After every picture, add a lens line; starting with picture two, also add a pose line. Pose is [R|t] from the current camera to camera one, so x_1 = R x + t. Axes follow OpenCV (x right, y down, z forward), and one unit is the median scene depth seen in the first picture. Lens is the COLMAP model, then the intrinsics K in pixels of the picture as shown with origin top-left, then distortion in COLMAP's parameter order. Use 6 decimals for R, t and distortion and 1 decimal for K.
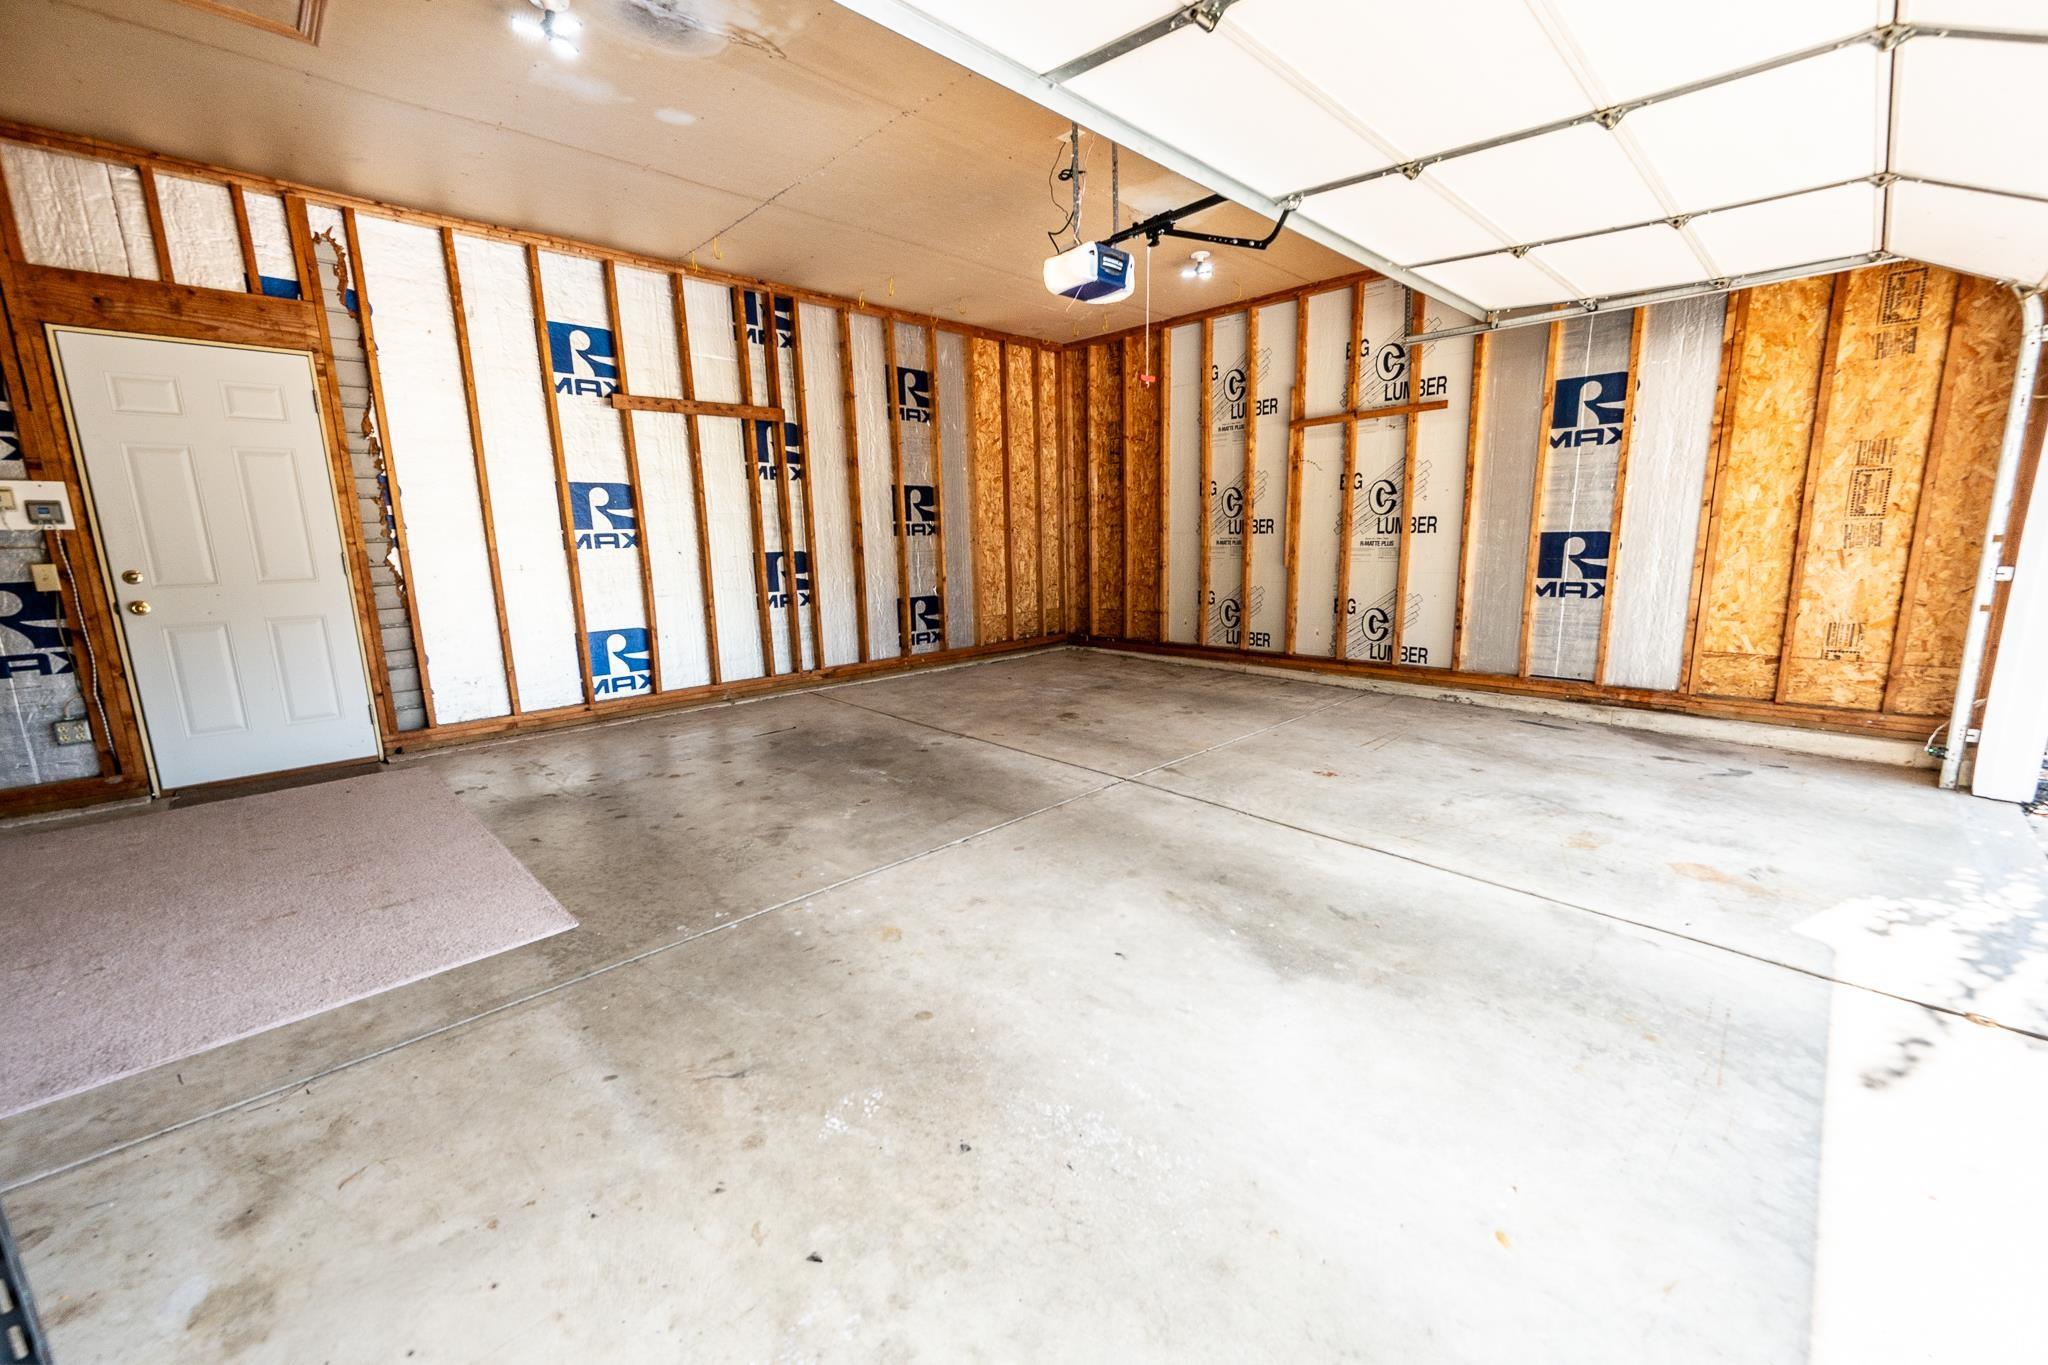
lens RADIAL K [[807.6, 0, 1024.0], [0, 807.6, 682.5], [0, 0, 1]] dist [0.000497, 0.000101]
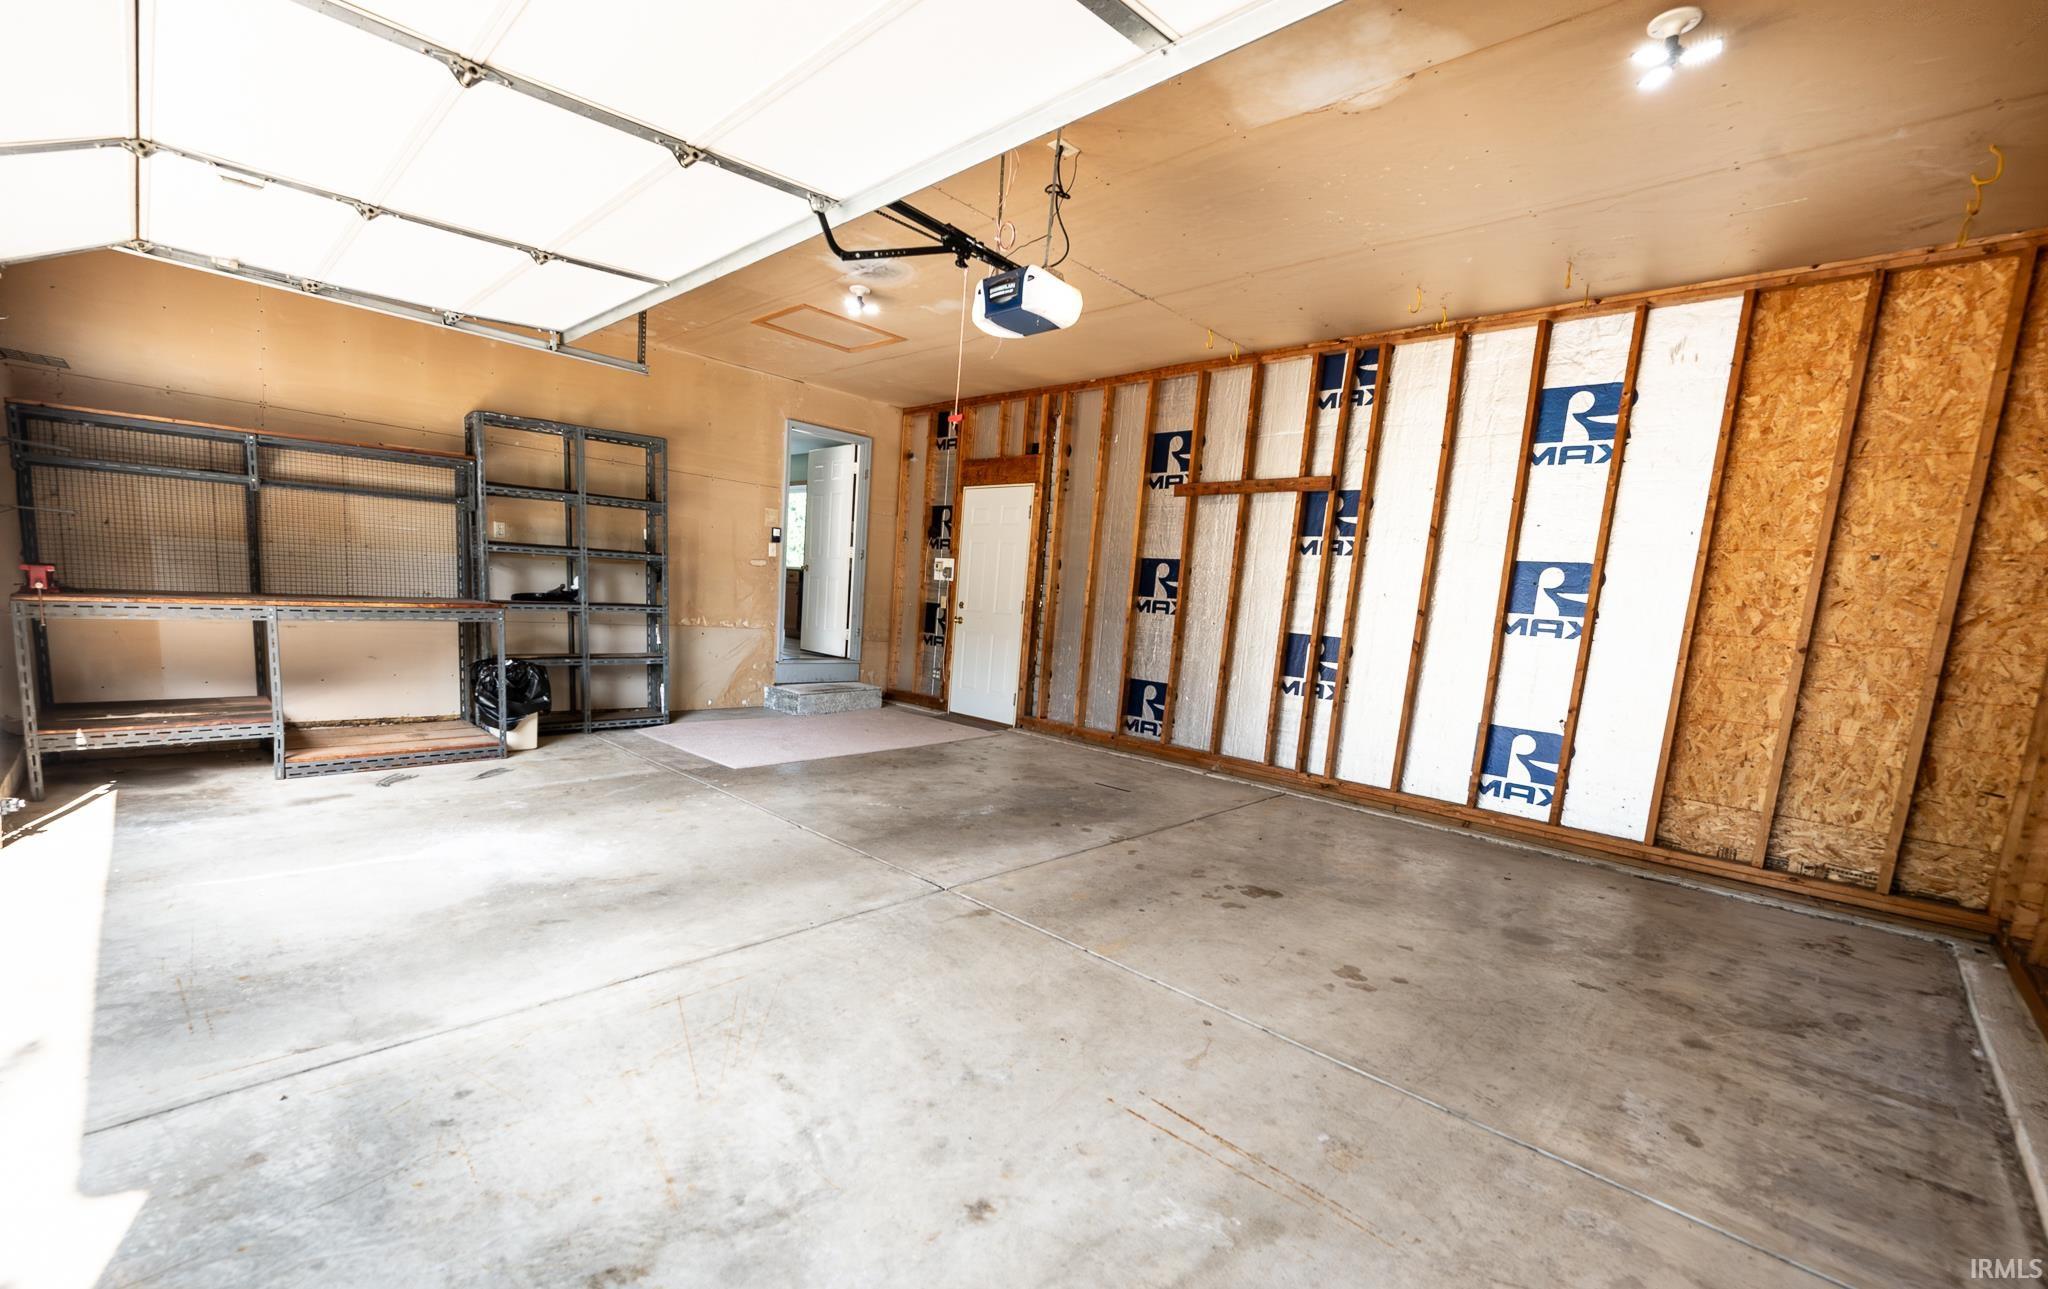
lens RADIAL K [[844.8, 0, 958.0], [0, 844.8, 693.0], [0, 0, 1]] dist [-0.004069, -0.000828]
pose [[-0.010310, 0.139897, -0.990112, 0.782036], [-0.252975, 0.957589, 0.137936, -0.160512], [0.967418, 0.251896, 0.025518, 0.761147]]
